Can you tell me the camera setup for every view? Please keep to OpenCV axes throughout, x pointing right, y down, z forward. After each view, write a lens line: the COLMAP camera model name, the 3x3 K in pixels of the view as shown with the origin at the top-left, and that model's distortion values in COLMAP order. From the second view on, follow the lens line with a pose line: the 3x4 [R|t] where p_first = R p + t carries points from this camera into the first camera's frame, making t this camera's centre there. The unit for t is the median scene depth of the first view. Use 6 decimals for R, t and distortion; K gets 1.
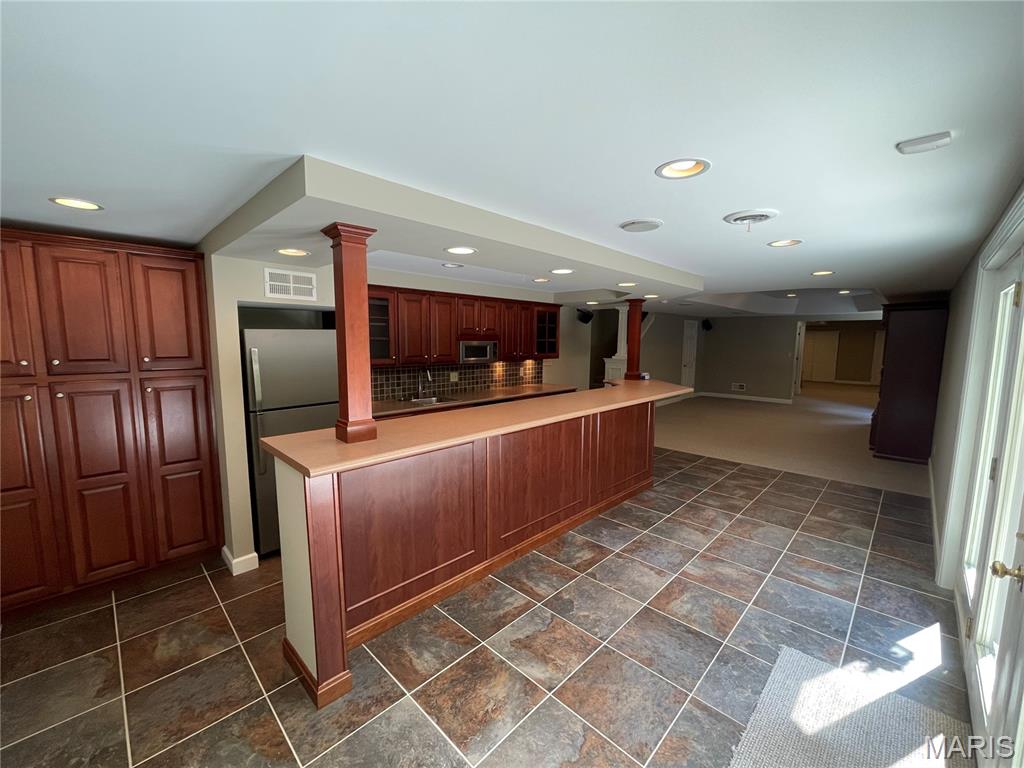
lens RADIAL K [[415.0, 0, 509.8], [0, 415.0, 386.2], [0, 0, 1]] dist [-0.014069, -0.000404]
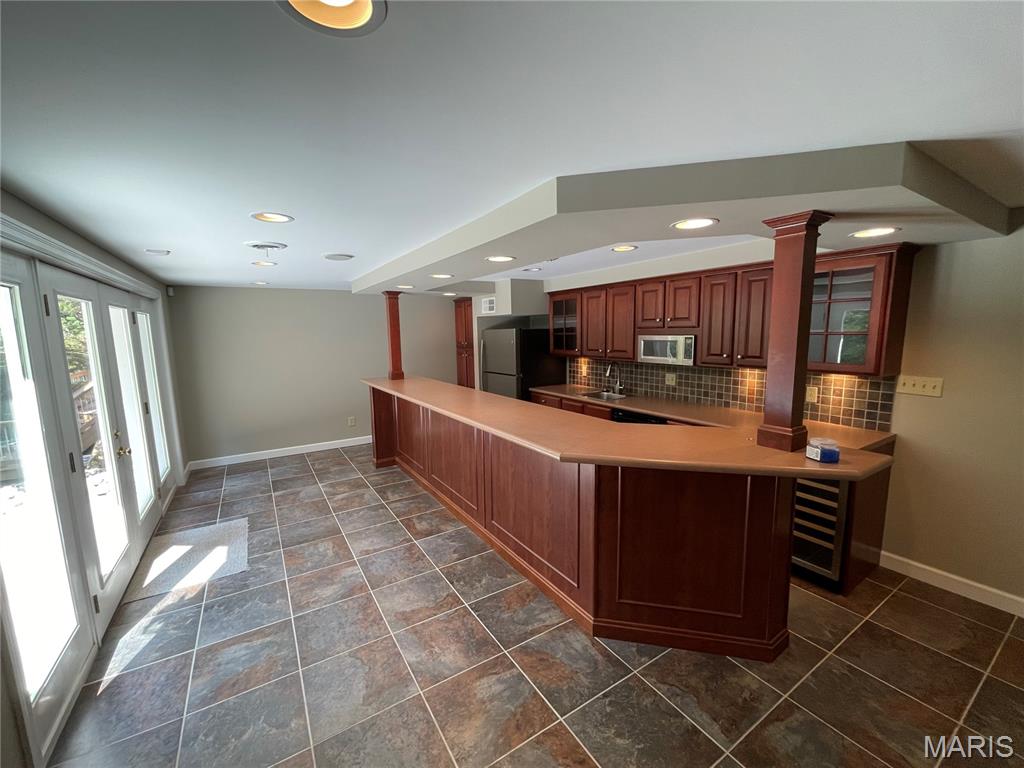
lens RADIAL K [[415.0, 0, 509.6], [0, 415.0, 387.0], [0, 0, 1]] dist [-0.014069, -0.000404]
pose [[-0.229044, 0.130987, -0.964563, 1.161796], [-0.091270, 0.983650, 0.155252, -0.169210], [0.969128, 0.123595, -0.213344, 1.405589]]
